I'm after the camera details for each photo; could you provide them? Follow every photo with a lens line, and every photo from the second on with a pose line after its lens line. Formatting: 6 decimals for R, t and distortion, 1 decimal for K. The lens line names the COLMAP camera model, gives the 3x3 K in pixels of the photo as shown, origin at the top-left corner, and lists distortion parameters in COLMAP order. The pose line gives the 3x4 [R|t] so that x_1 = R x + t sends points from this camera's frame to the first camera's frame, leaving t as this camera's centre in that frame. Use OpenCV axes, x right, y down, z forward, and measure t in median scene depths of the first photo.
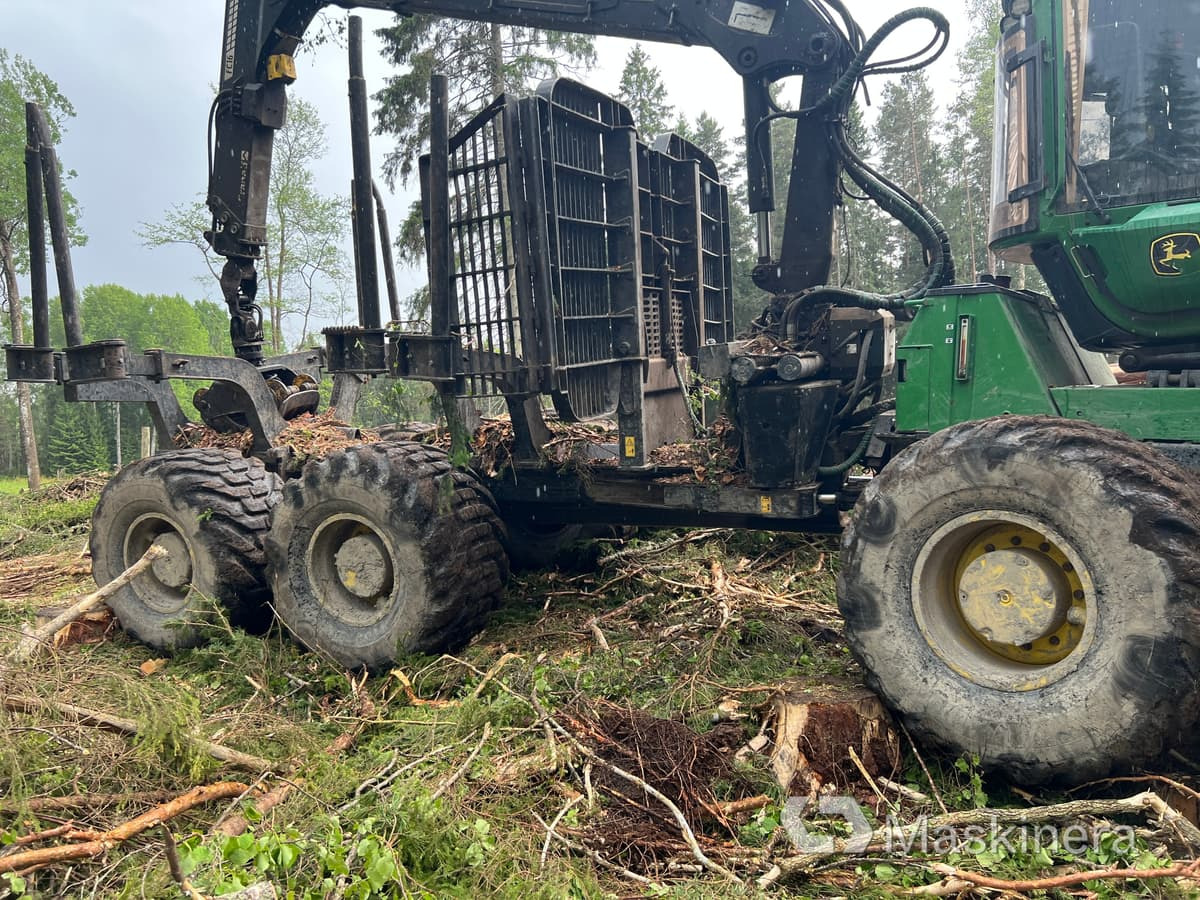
lens RADIAL K [[899.9, 0, 601.6], [0, 899.9, 453.4], [0, 0, 1]] dist [0.056132, -0.060753]
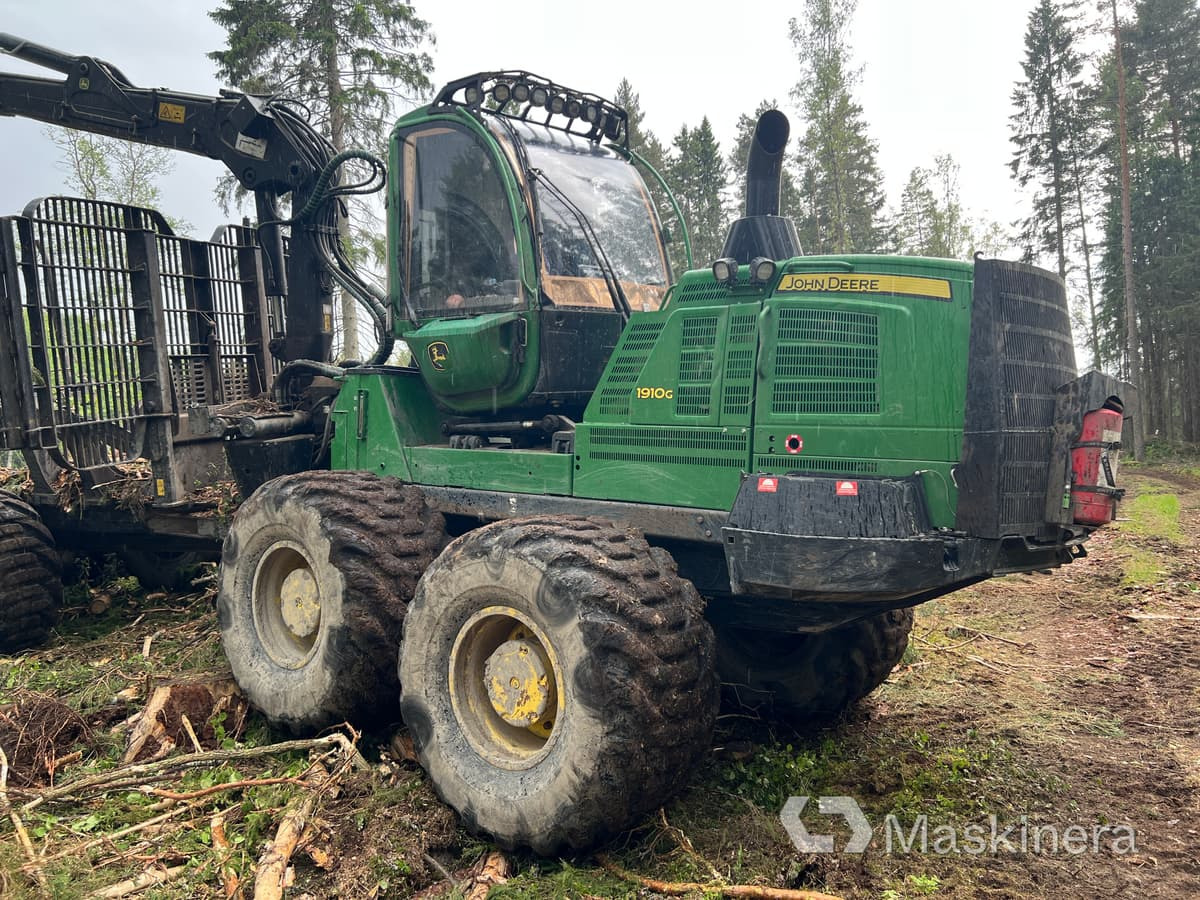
lens RADIAL K [[899.9, 0, 592.3], [0, 899.9, 458.8], [0, 0, 1]] dist [0.056132, -0.060753]
pose [[0.994728, -0.006921, 0.102310, 0.507484], [0.008103, 0.999905, -0.011138, -0.029075], [-0.102224, 0.011908, 0.994690, -0.291720]]
